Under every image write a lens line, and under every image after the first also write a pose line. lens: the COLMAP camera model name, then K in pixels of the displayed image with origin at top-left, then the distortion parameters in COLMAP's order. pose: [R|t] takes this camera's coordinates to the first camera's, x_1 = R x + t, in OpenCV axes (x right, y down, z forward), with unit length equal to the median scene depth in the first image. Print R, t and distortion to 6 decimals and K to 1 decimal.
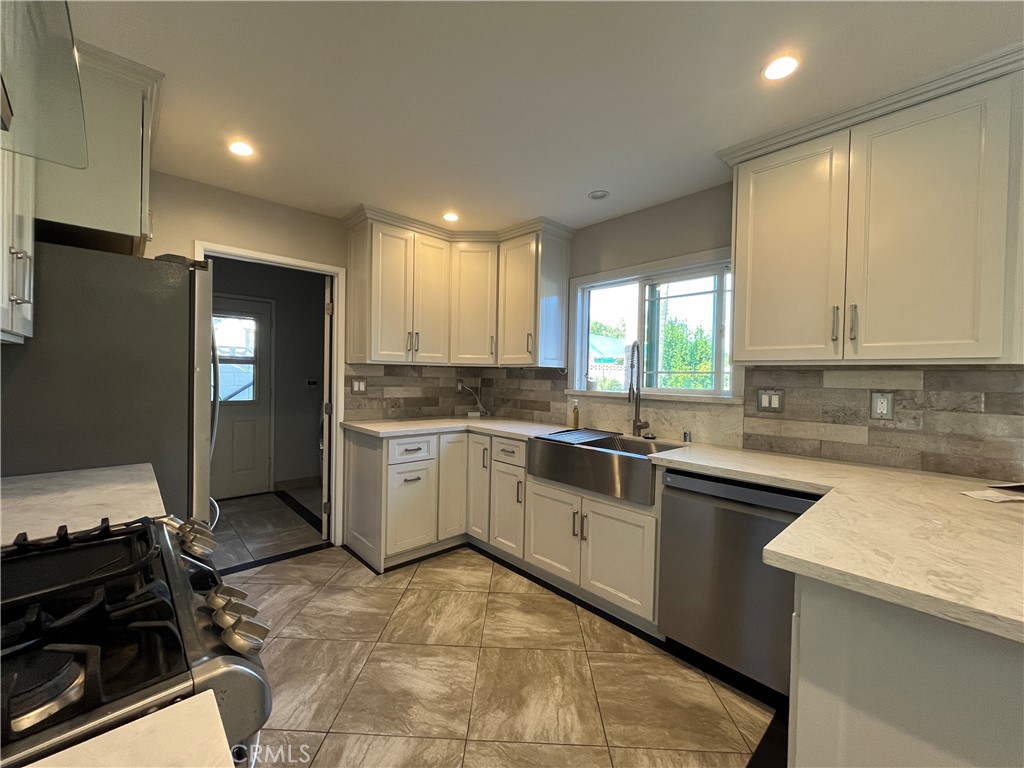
lens RADIAL K [[413.8, 0, 509.9], [0, 413.8, 382.0], [0, 0, 1]] dist [-0.003849, 0.000872]
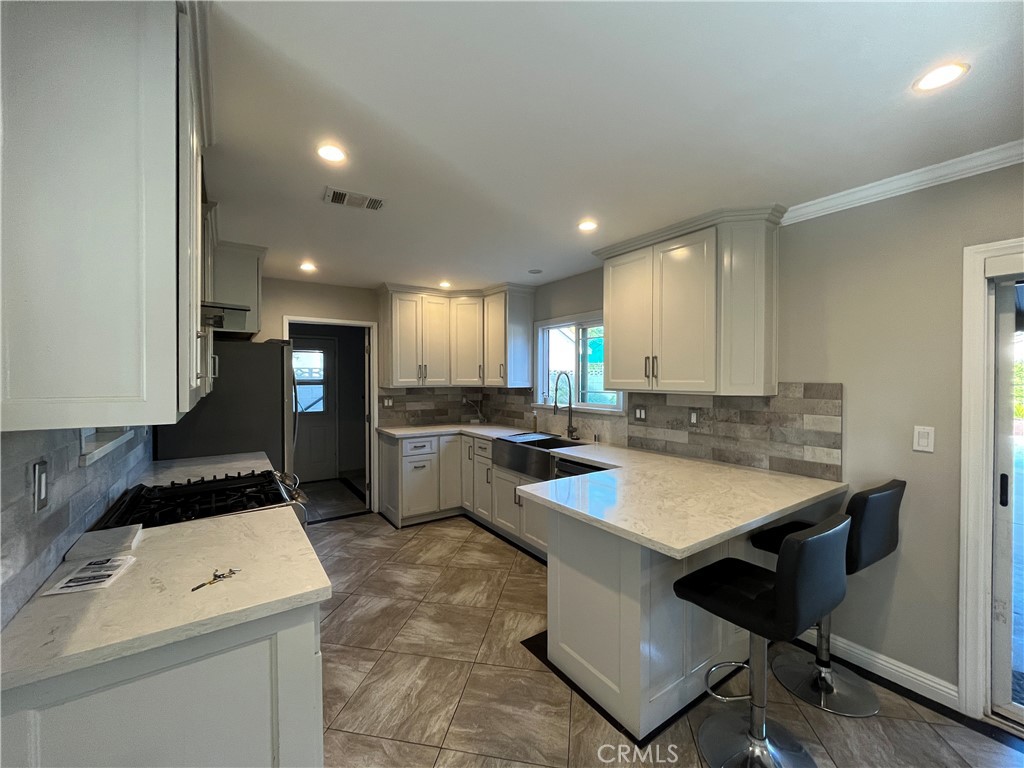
lens RADIAL K [[413.8, 0, 511.4], [0, 413.8, 383.0], [0, 0, 1]] dist [-0.003849, 0.000872]
pose [[0.988721, -0.017758, -0.148716, 0.370192], [0.017488, 0.999842, -0.003123, -0.062380], [0.148748, 0.000487, 0.988875, -0.486621]]
